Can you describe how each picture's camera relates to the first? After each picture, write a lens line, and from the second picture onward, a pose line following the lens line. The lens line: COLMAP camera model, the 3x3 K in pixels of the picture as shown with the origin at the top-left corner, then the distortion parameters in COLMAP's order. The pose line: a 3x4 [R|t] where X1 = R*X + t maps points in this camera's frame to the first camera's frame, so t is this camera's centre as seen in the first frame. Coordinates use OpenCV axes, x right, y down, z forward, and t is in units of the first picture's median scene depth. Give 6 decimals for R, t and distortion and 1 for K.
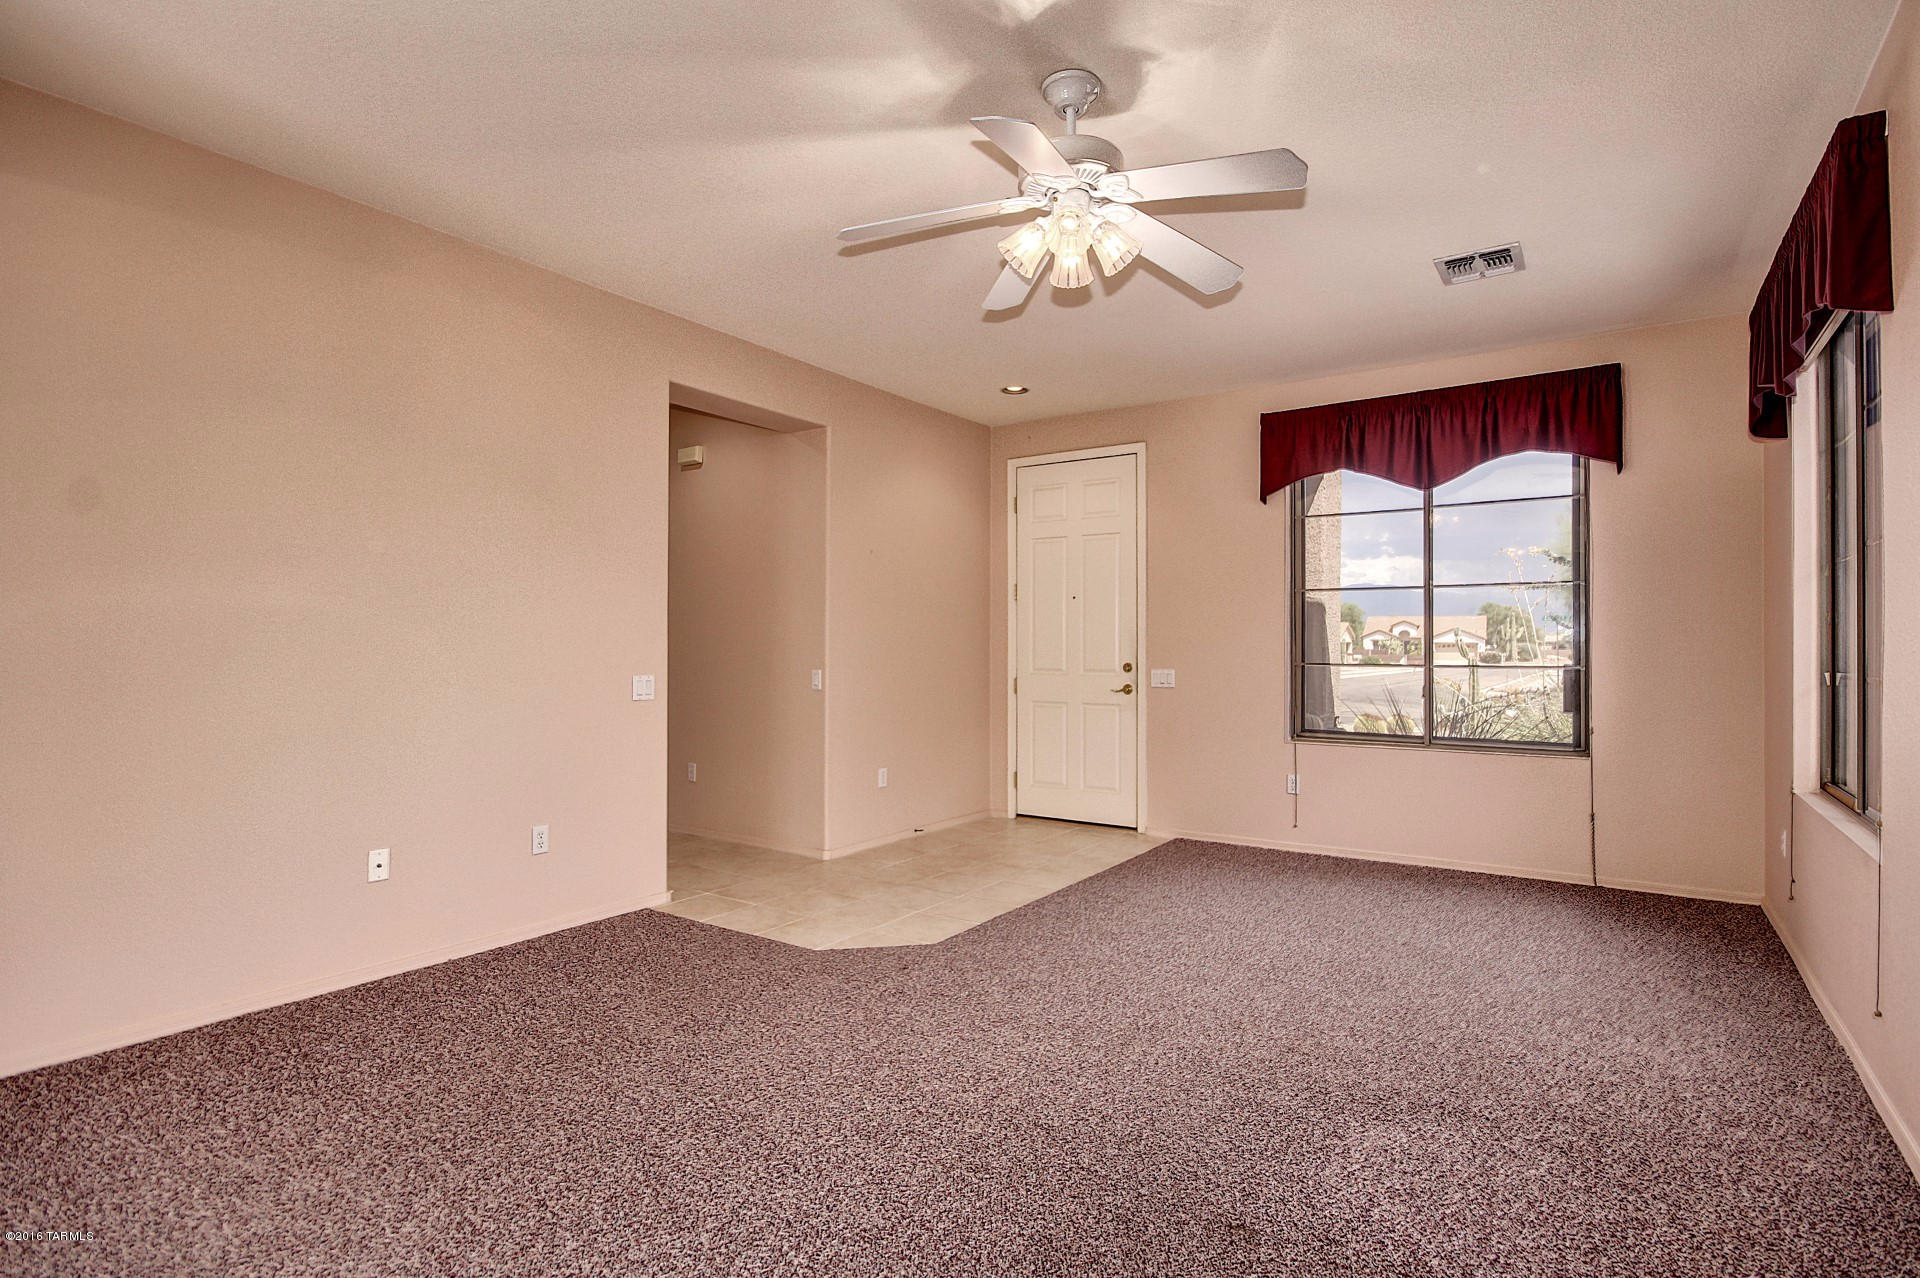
lens RADIAL K [[944.9, 0, 974.2], [0, 944.9, 635.9], [0, 0, 1]] dist [-0.005365, -0.000104]
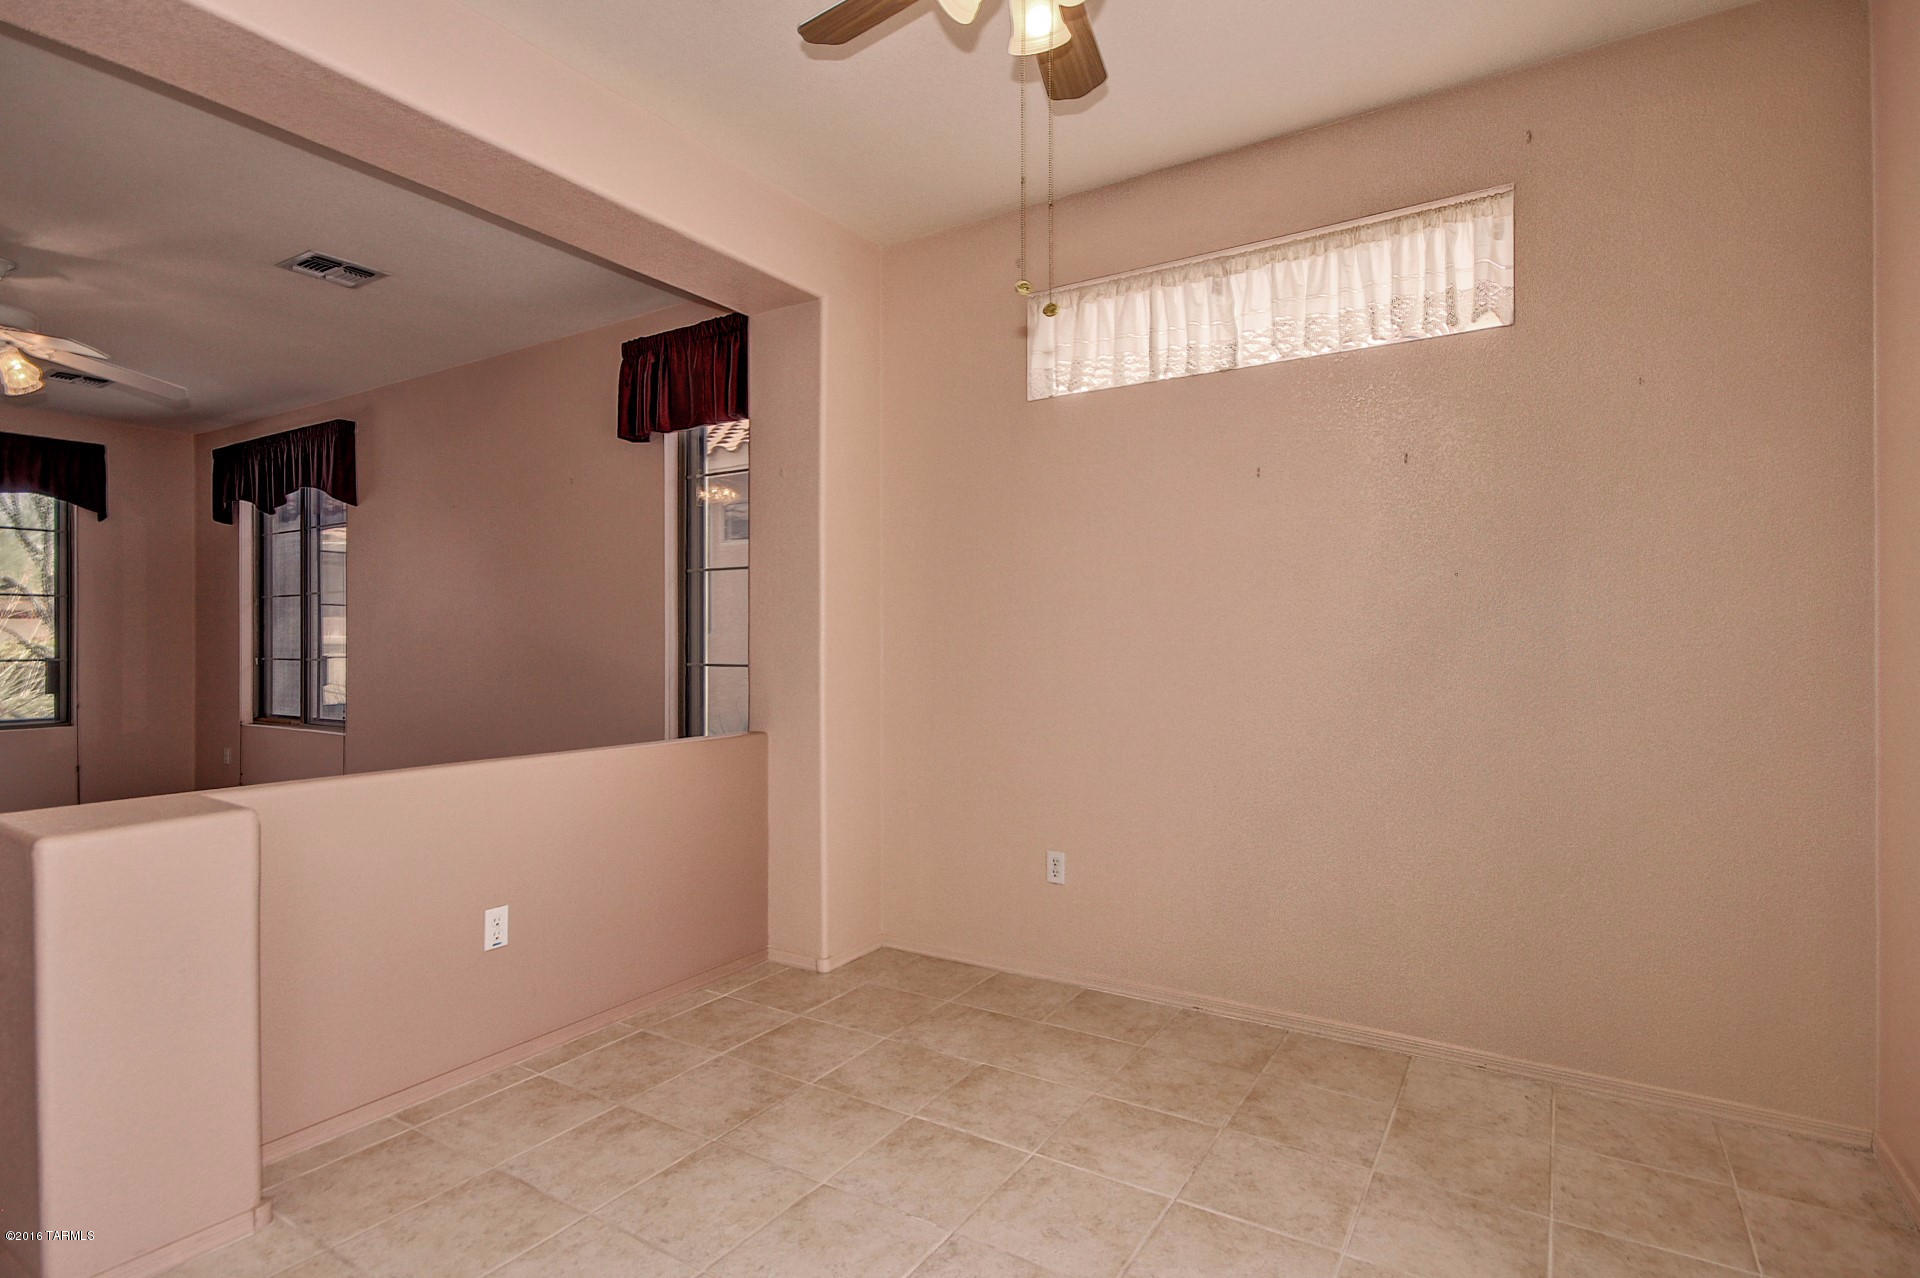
lens RADIAL K [[954.0, 0, 958.3], [0, 954.0, 644.9], [0, 0, 1]] dist [-0.000291, -0.000120]
pose [[-0.036239, -0.003719, 0.999336, -0.748045], [-0.009516, 0.999949, 0.003376, -0.004808], [-0.999298, -0.009387, -0.036273, -0.223733]]
